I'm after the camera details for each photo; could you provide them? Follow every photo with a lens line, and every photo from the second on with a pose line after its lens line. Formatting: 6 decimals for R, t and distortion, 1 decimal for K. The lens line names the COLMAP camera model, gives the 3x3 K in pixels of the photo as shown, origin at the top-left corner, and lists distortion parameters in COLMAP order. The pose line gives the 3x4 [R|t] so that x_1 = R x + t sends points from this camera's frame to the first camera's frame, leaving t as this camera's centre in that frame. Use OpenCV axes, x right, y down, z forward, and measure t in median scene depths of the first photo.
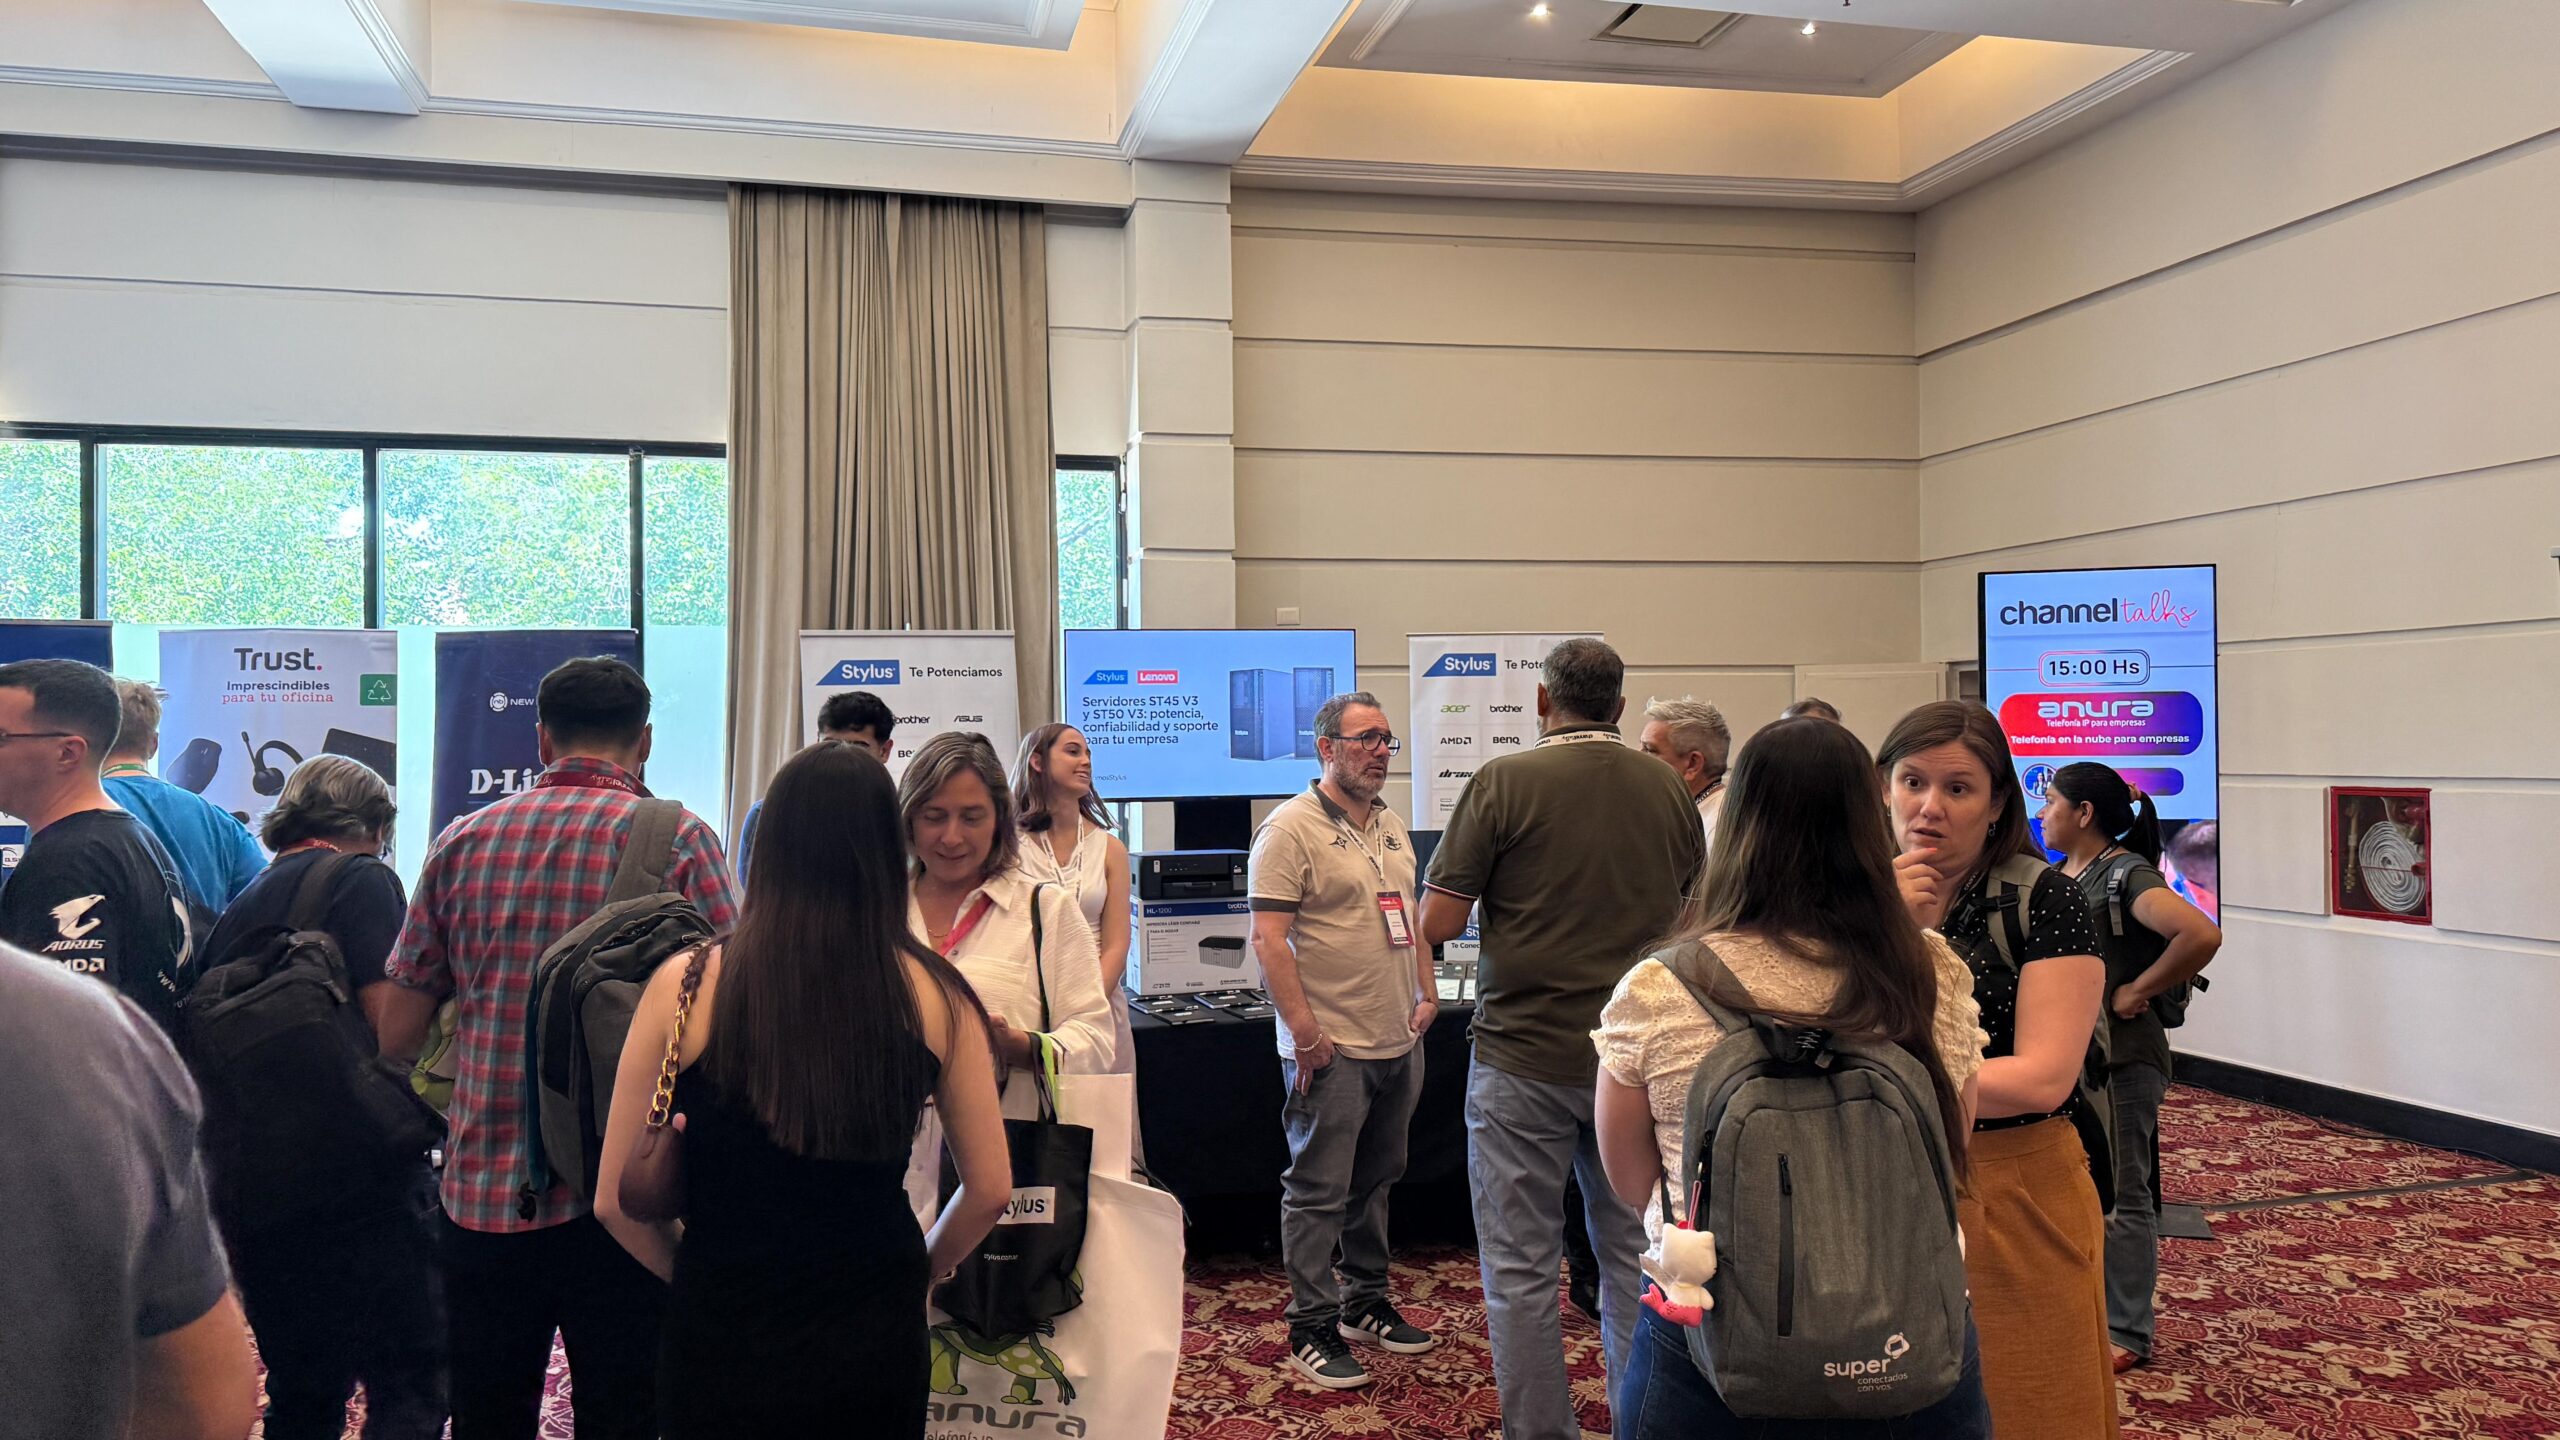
lens RADIAL K [[1826.0, 0, 1273.6], [0, 1826.0, 714.0], [0, 0, 1]] dist [0.085391, -0.017903]
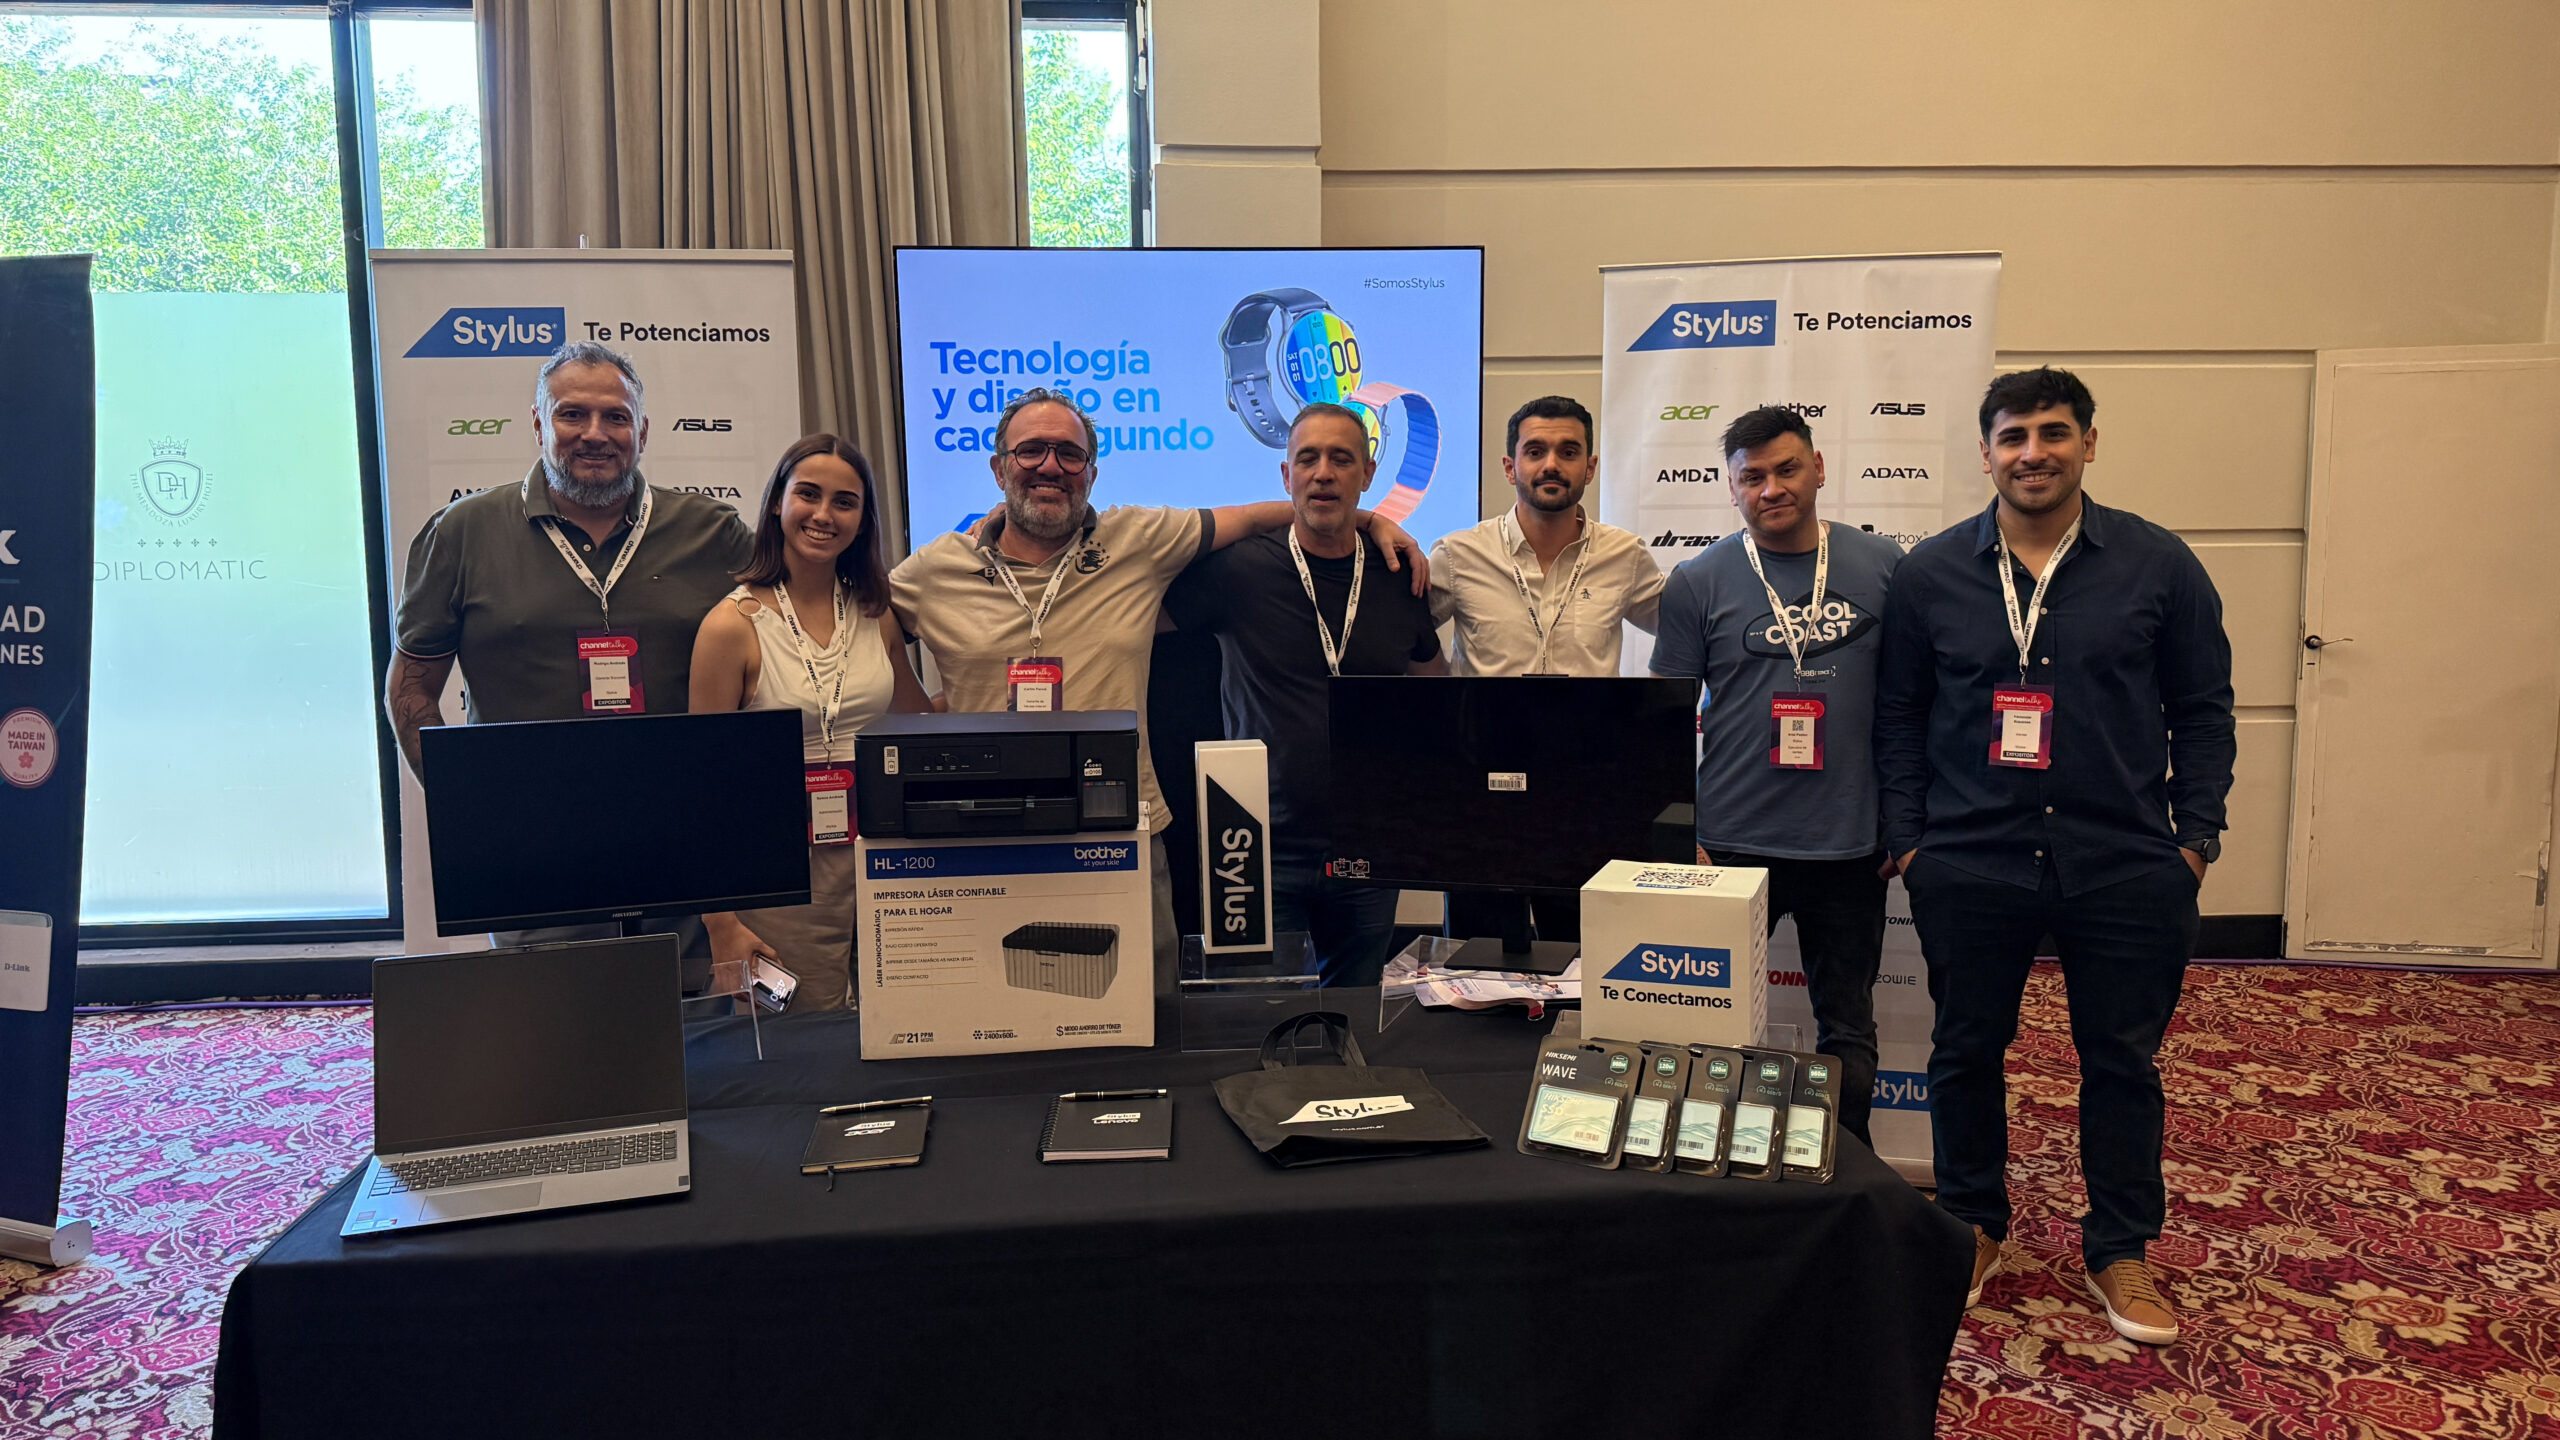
lens RADIAL K [[1826.0, 0, 1296.7], [0, 1826.0, 741.1], [0, 0, 1]] dist [0.085391, -0.017903]
pose [[0.990204, 0.018746, -0.138361, 0.056155], [0.000641, 0.990326, 0.138762, 0.015276], [0.139624, -0.137492, 0.980613, 0.411766]]
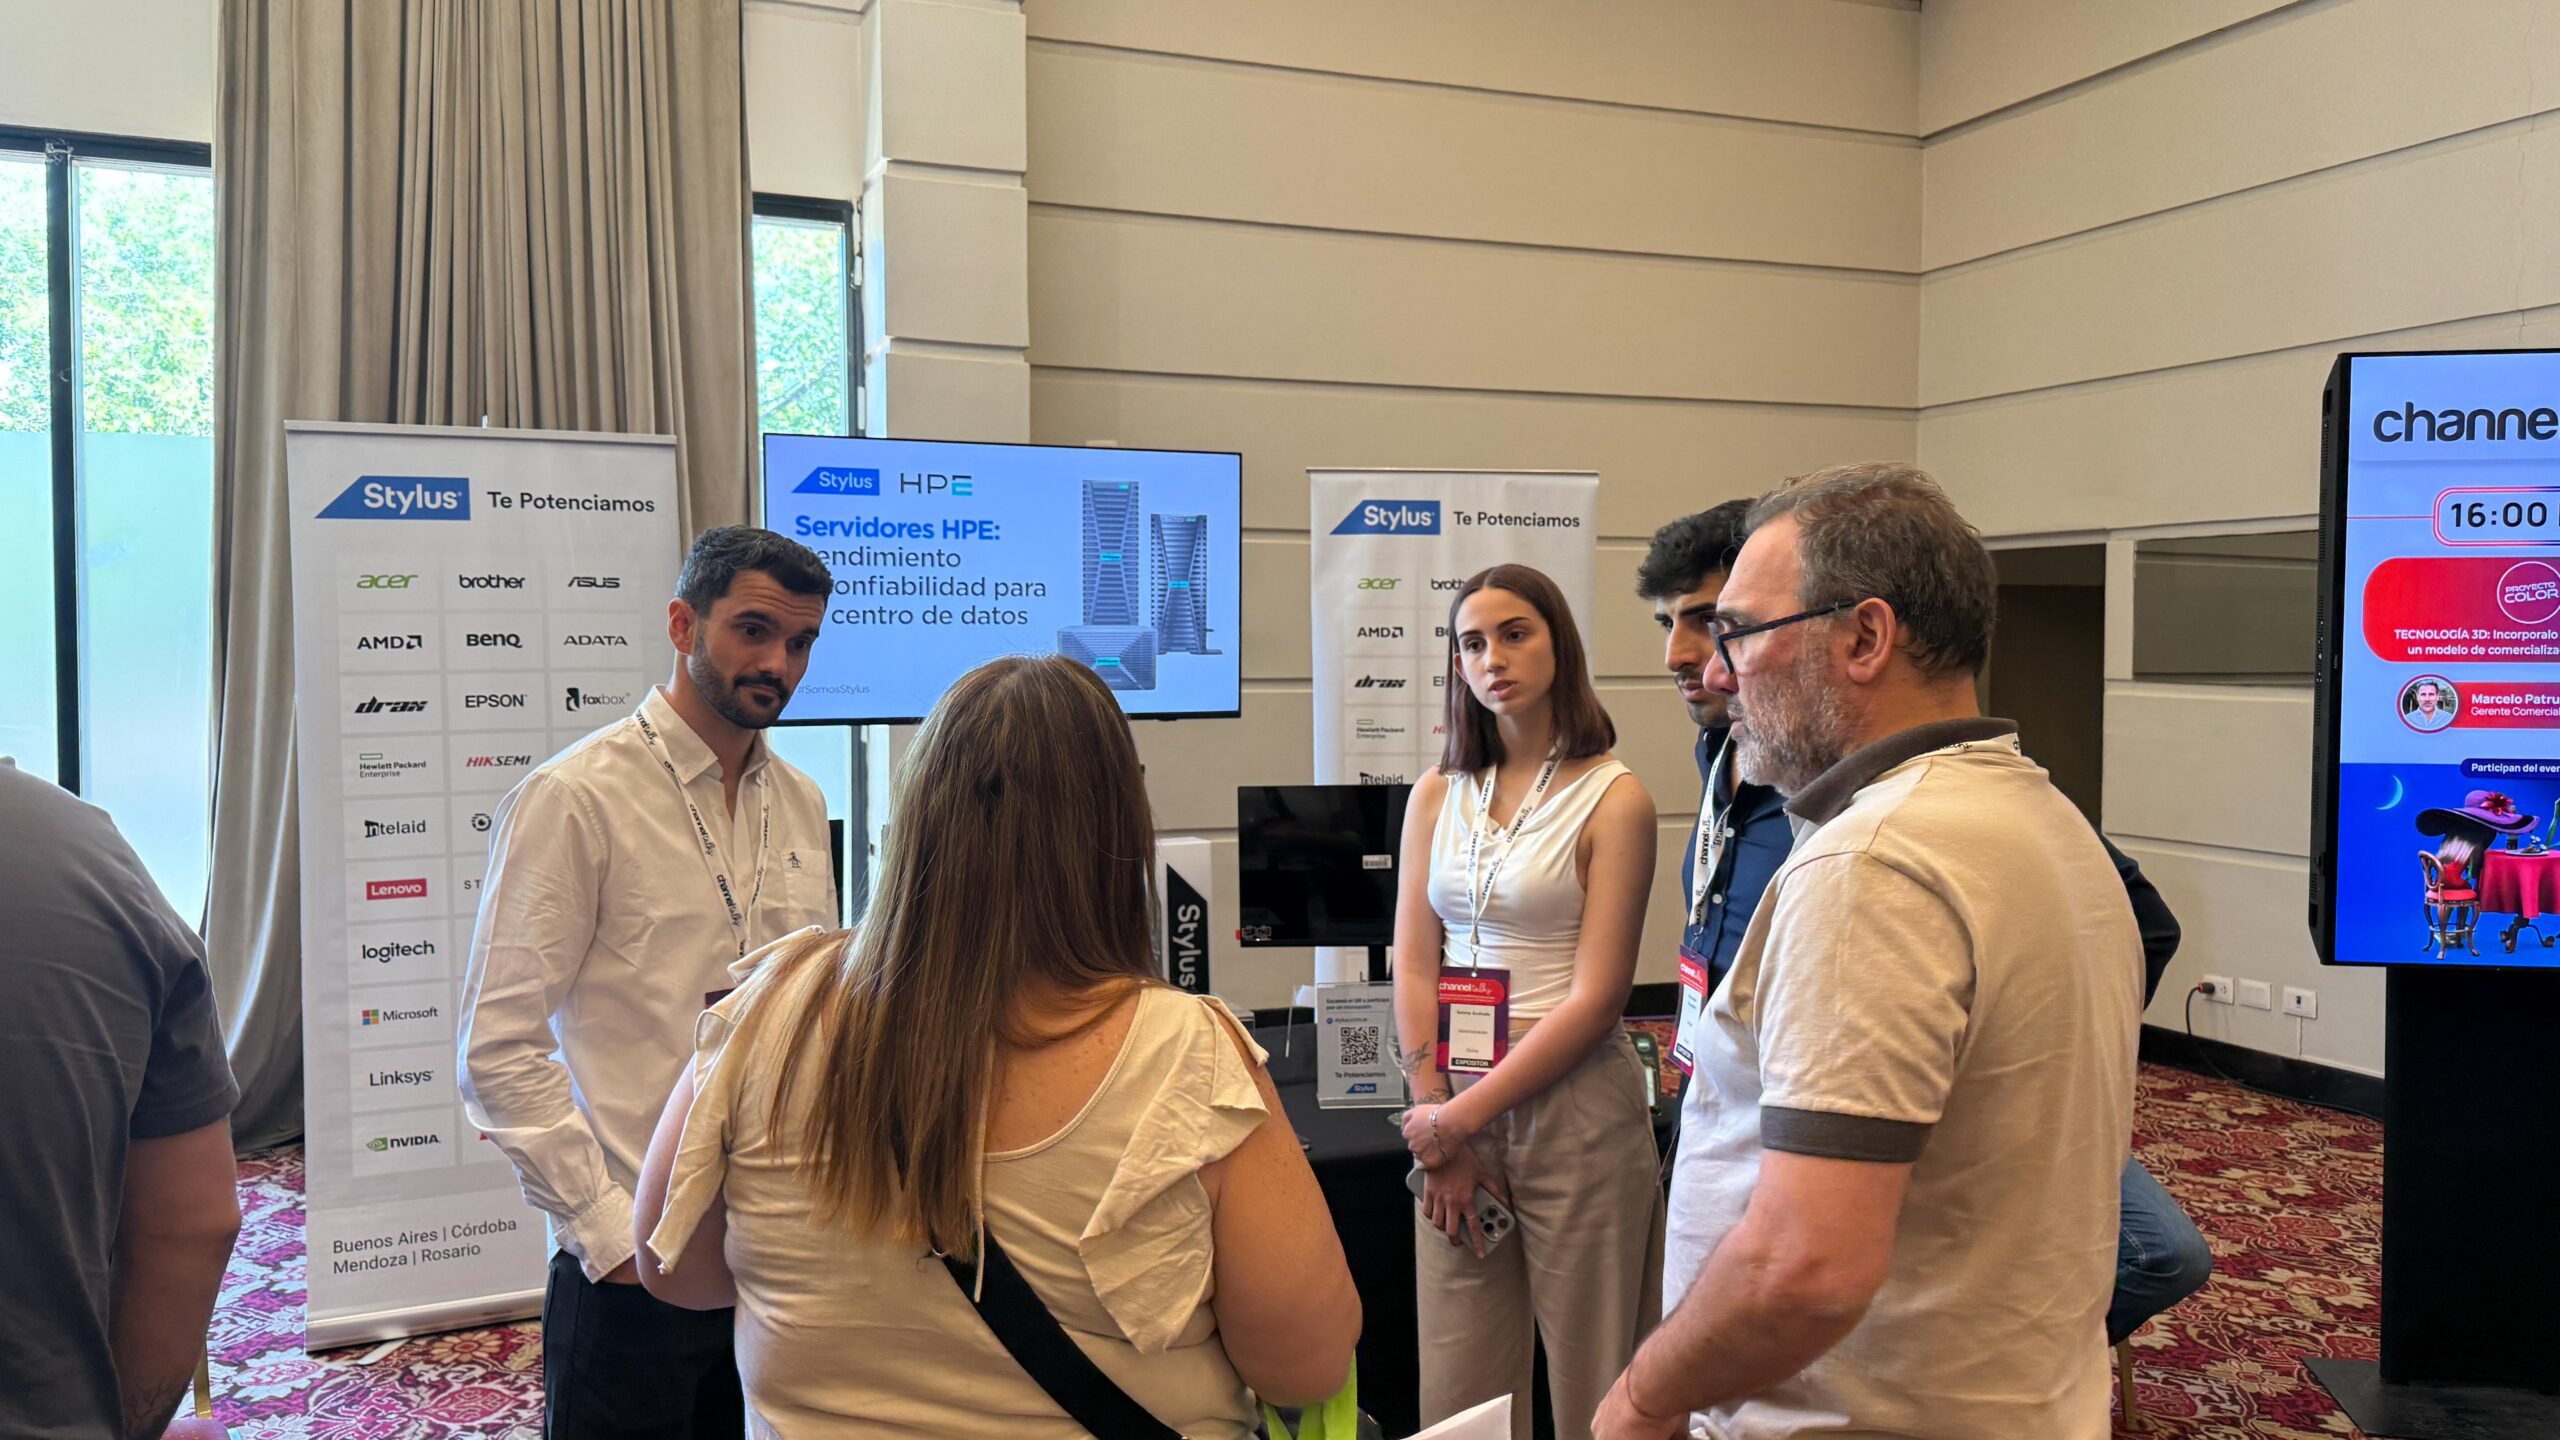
lens RADIAL K [[1826.0, 0, 1269.6], [0, 1826.0, 720.1], [0, 0, 1]] dist [0.085391, -0.017903]
pose [[0.989294, 0.006420, 0.145798, -0.031694], [-0.014884, 0.998261, 0.057033, 0.008255], [-0.145178, -0.058592, 0.987669, 0.314291]]
